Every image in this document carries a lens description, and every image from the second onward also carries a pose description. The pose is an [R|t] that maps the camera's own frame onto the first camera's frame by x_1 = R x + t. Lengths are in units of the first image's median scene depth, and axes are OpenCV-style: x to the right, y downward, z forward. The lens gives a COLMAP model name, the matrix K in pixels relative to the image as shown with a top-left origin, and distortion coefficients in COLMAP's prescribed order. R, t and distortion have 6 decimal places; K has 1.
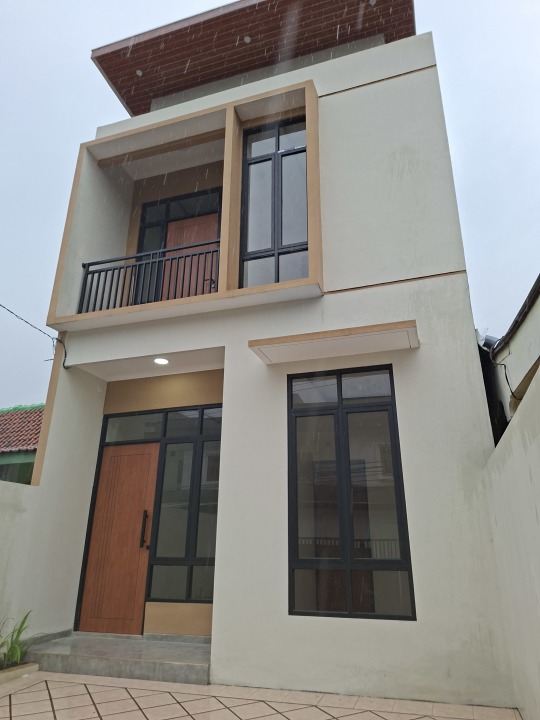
lens RADIAL K [[500.9, 0, 279.8], [0, 500.9, 350.2], [0, 0, 1]] dist [0.047716, -0.052883]
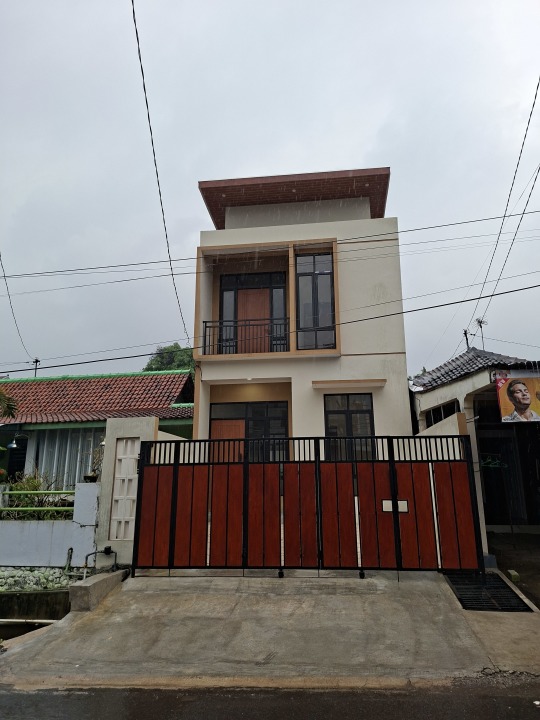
lens RADIAL K [[500.9, 0, 273.6], [0, 500.9, 360.8], [0, 0, 1]] dist [0.047716, -0.052883]
pose [[0.979903, 0.039415, 0.195539, -0.549052], [-0.065358, 0.989612, 0.128050, -0.312233], [-0.188461, -0.138256, 0.972300, -0.918187]]
